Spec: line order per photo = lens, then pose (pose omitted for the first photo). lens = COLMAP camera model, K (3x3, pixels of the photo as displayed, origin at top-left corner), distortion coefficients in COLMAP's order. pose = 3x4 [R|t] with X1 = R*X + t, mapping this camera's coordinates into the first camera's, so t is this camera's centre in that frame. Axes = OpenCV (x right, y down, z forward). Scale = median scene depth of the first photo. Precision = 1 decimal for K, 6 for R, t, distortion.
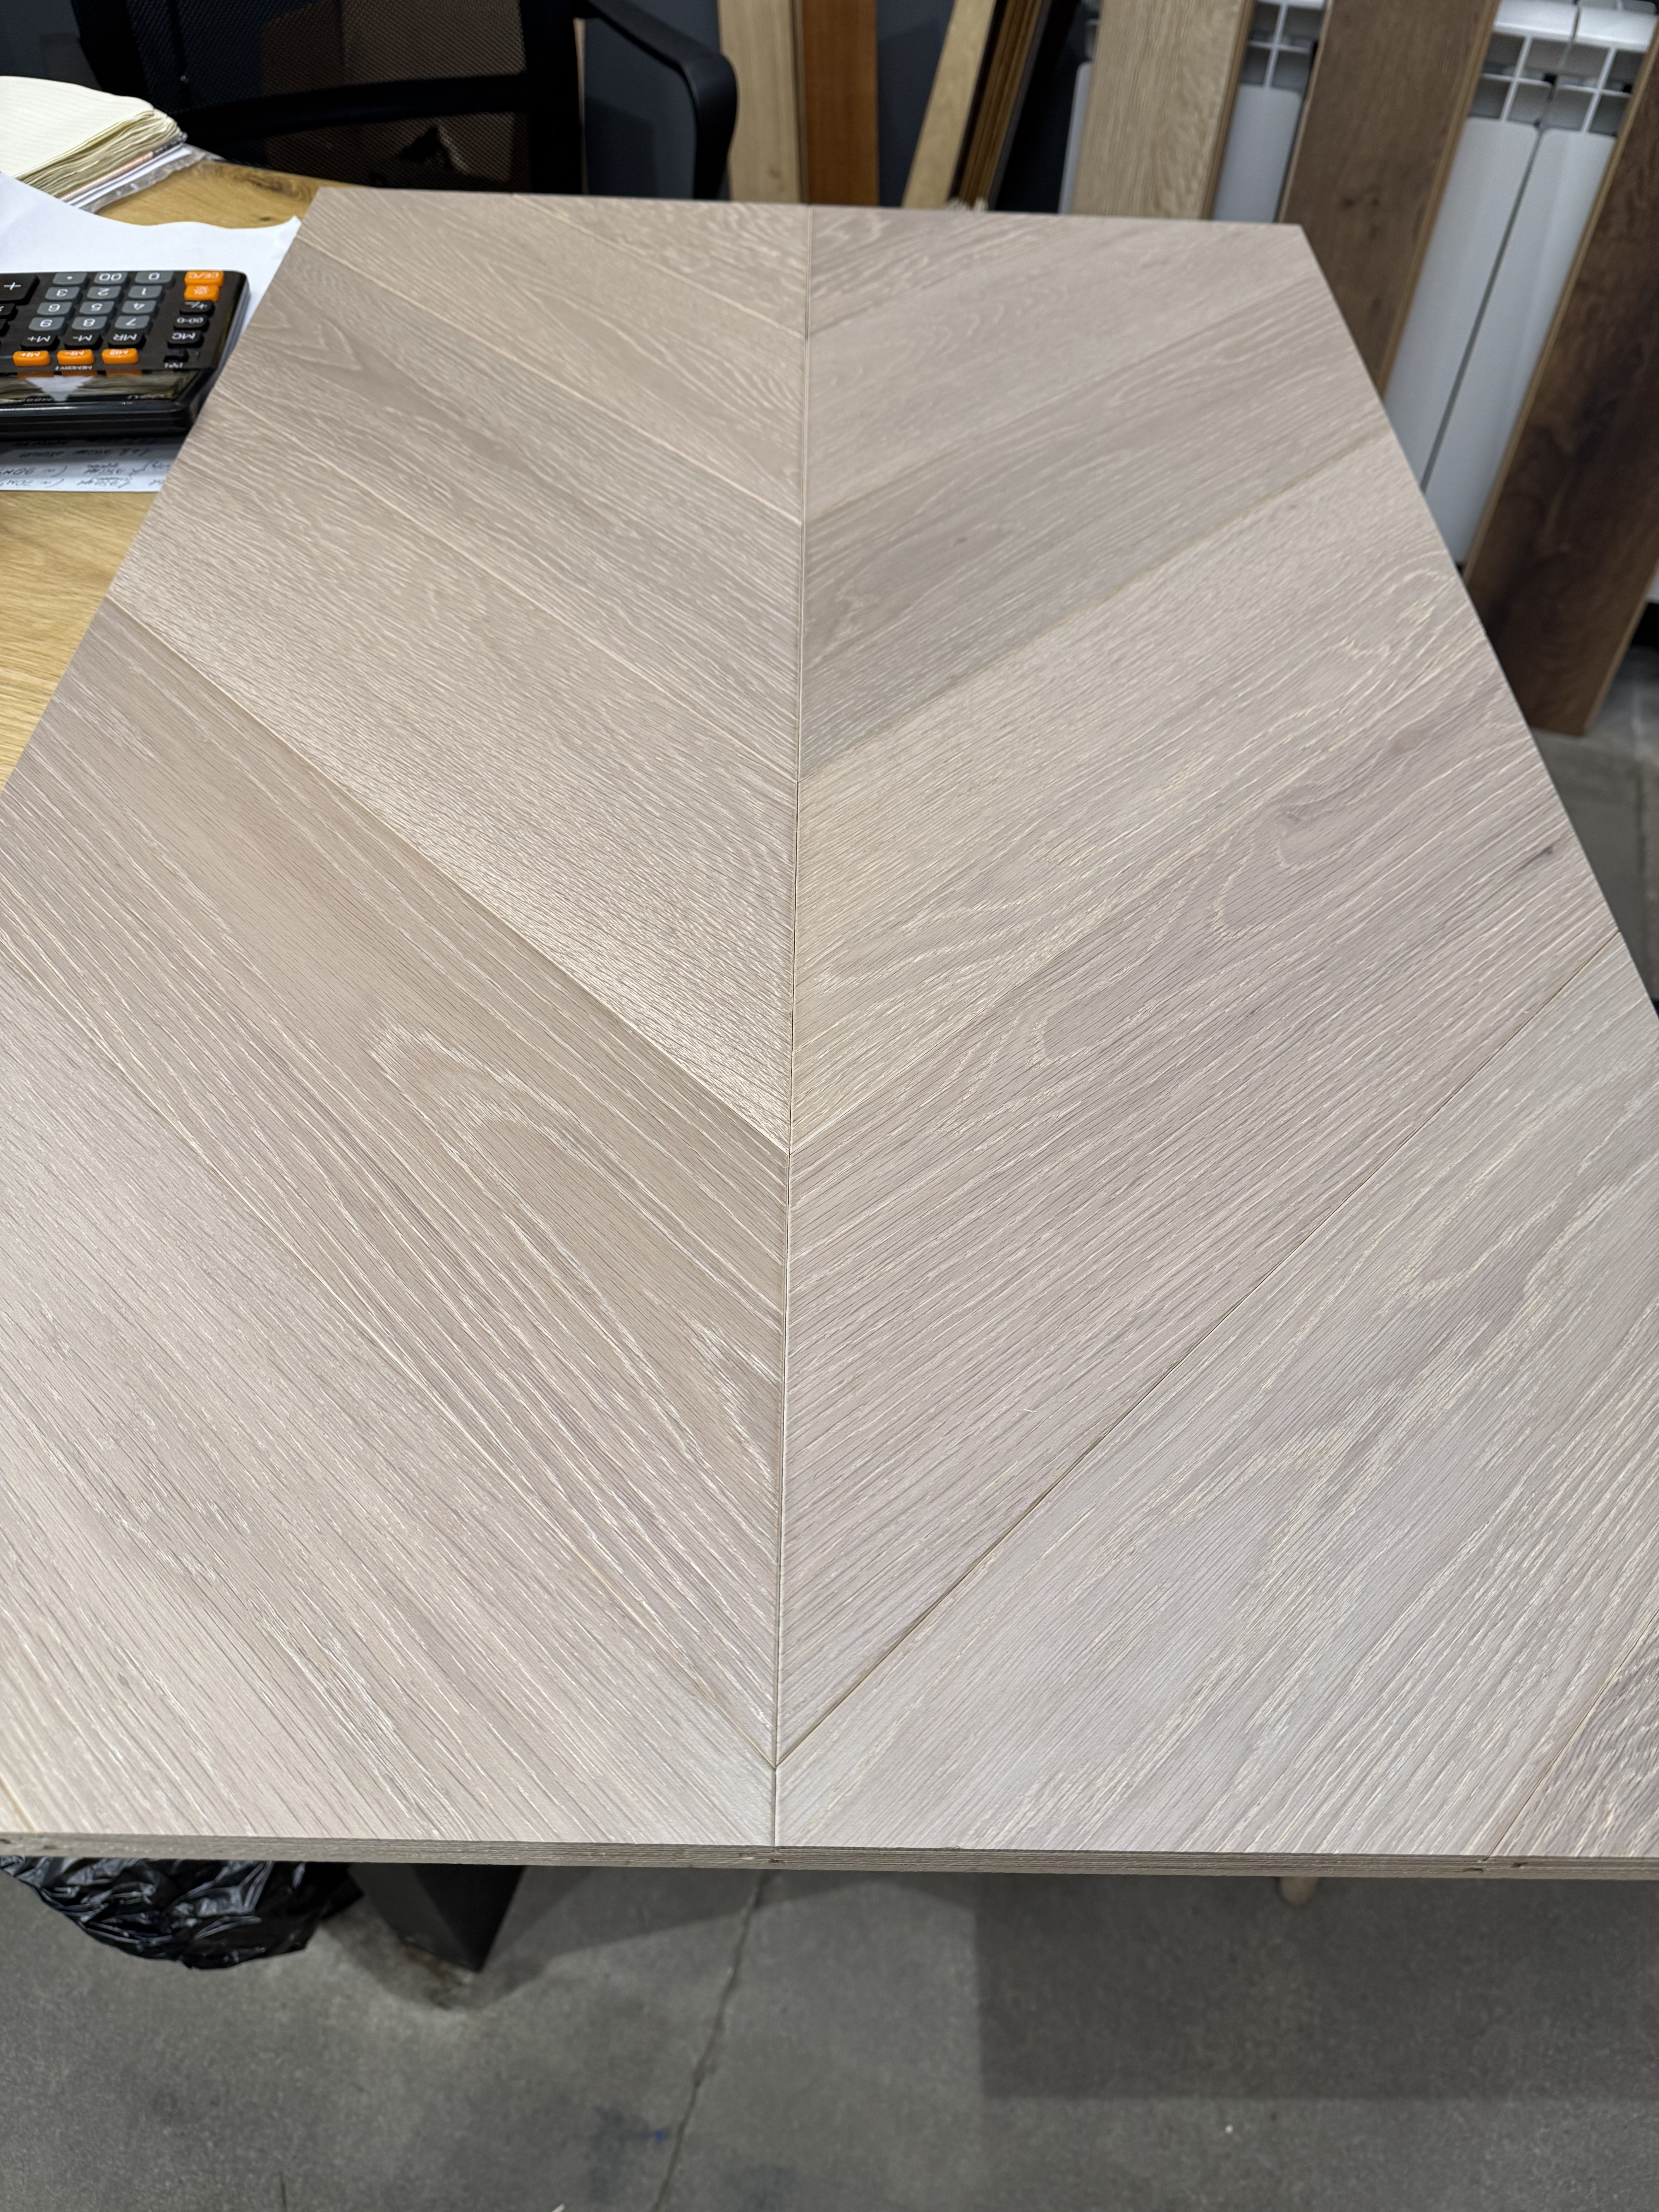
lens RADIAL K [[1561.6, 0, 829.5], [0, 1561.6, 1106.0], [0, 0, 1]] dist [0.123431, -0.000396]
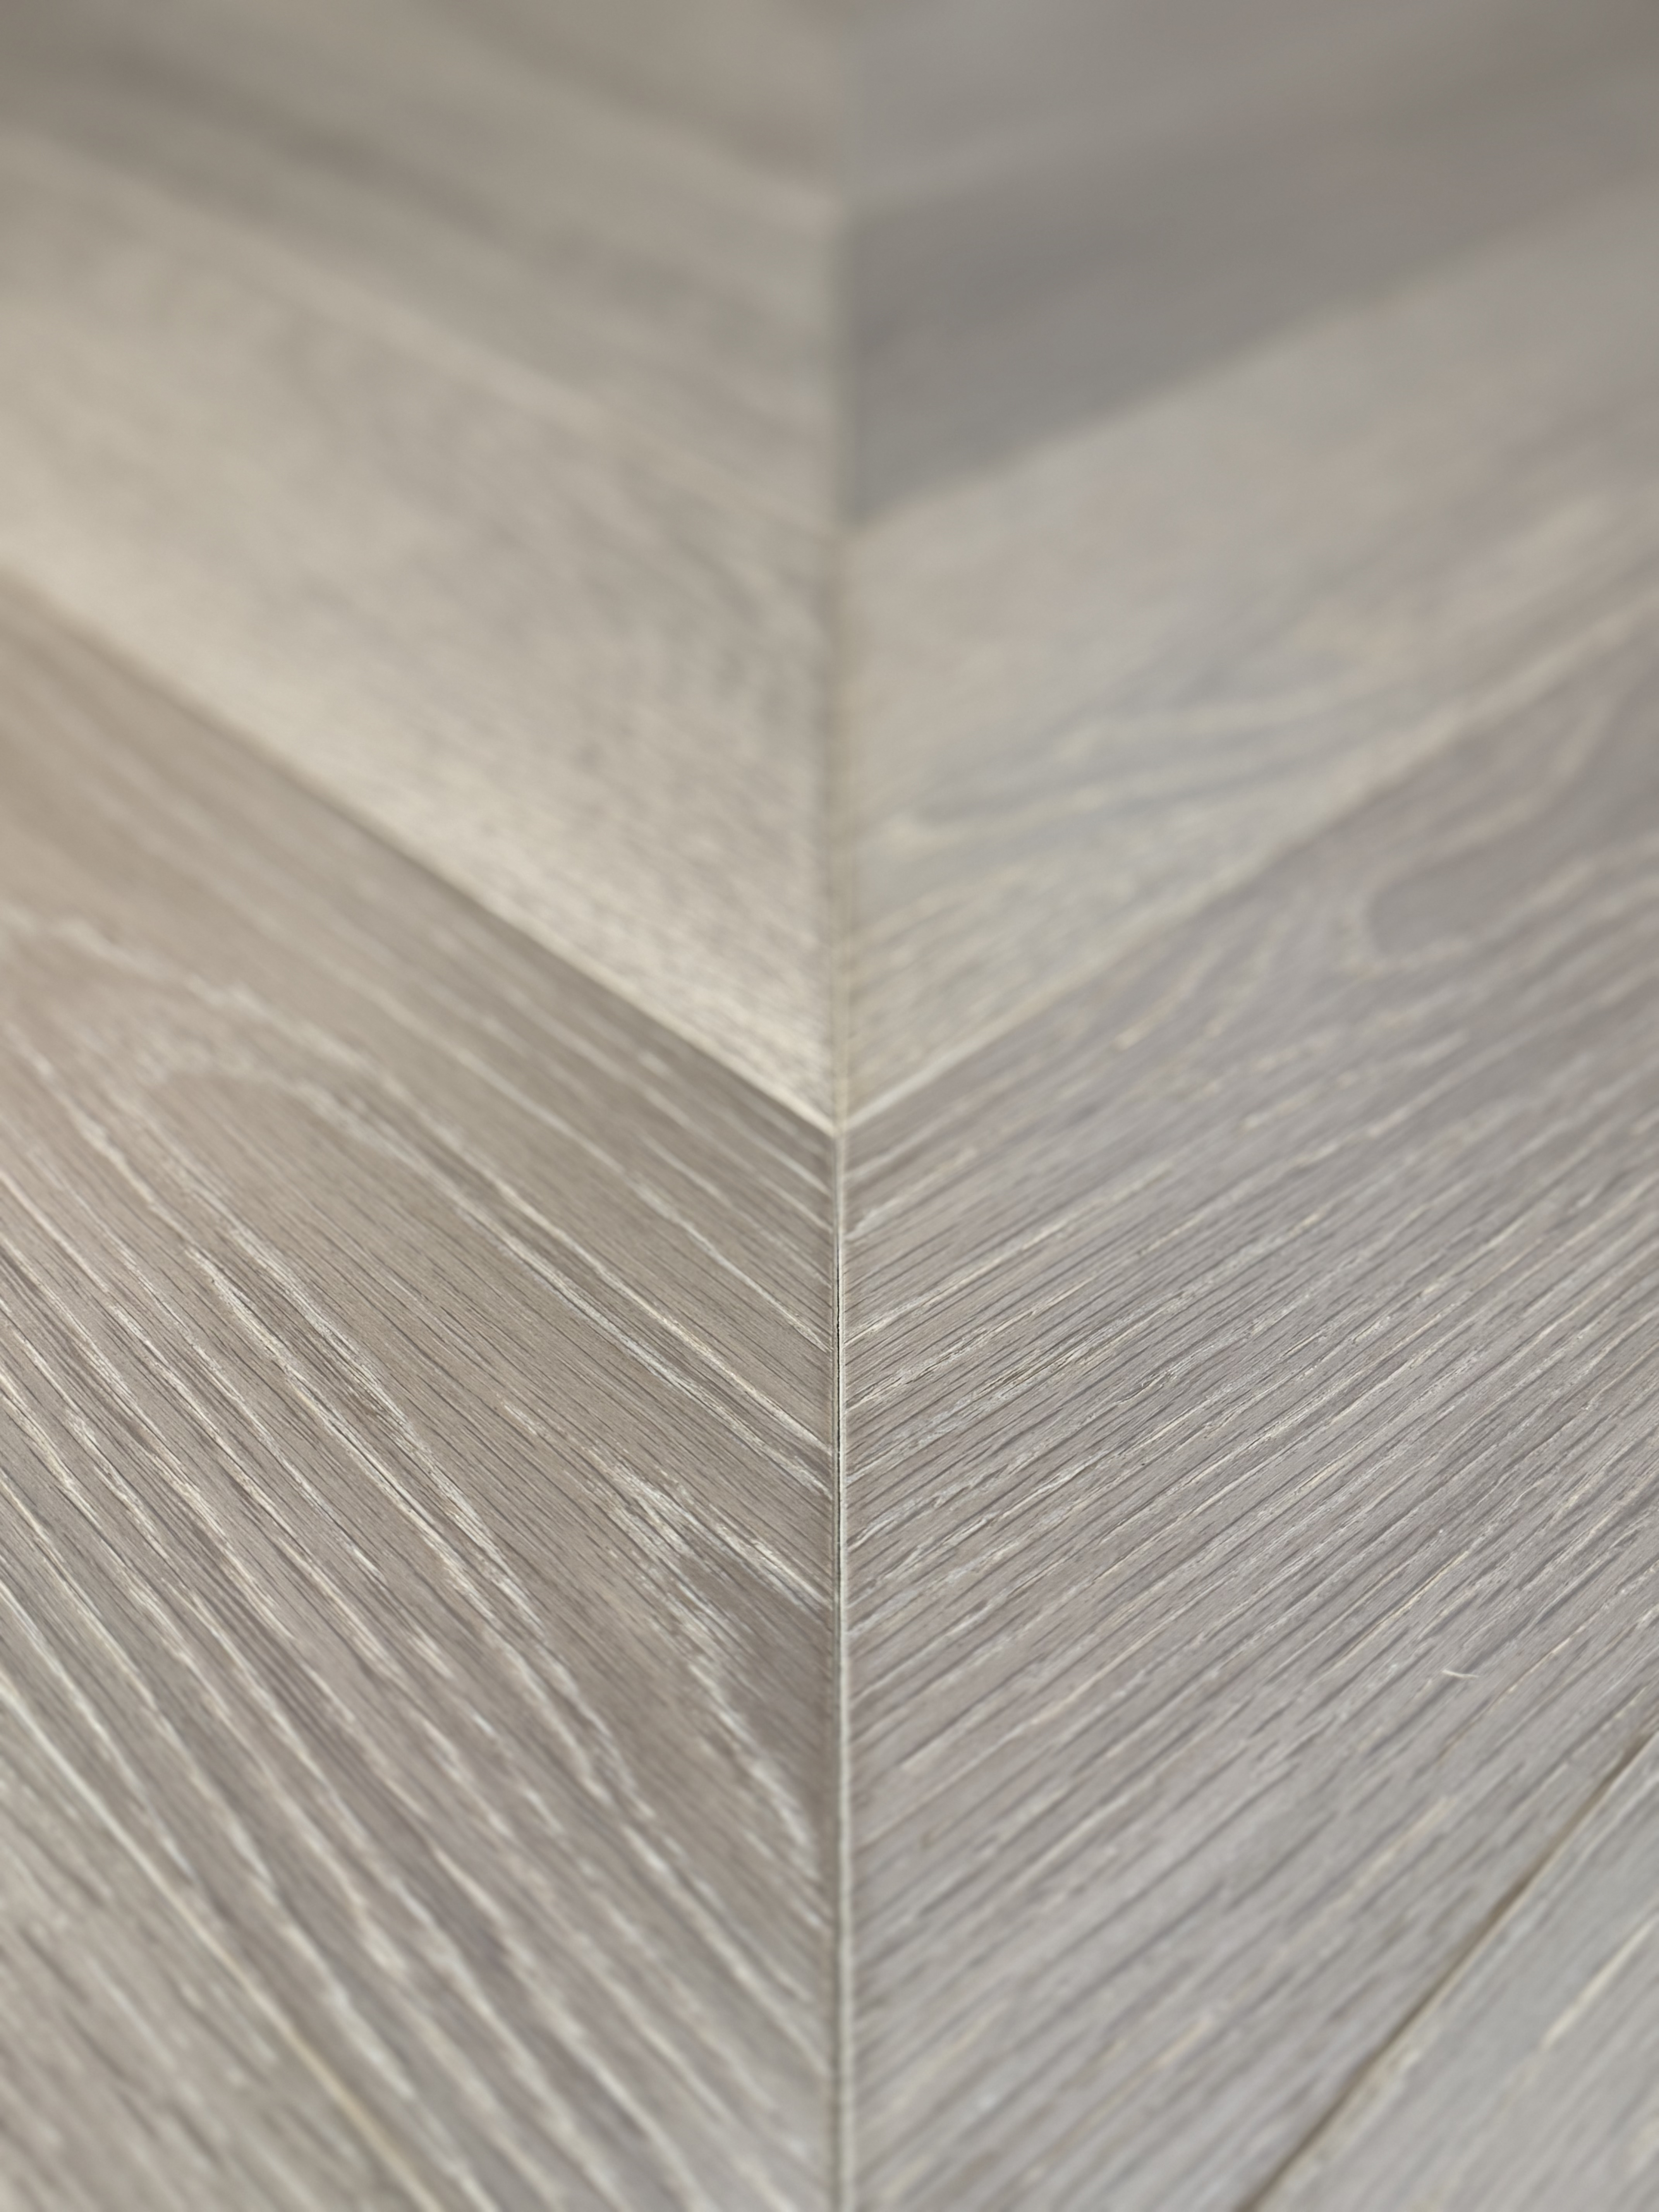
lens RADIAL K [[2140.8, 0, 829.5], [0, 2140.8, 1106.0], [0, 0, 1]] dist [0.195216, -0.542943]
pose [[0.999852, -0.012471, -0.011871, -0.020846], [0.010443, 0.987425, -0.157746, 0.122776], [0.013689, 0.157598, 0.987408, 0.386055]]
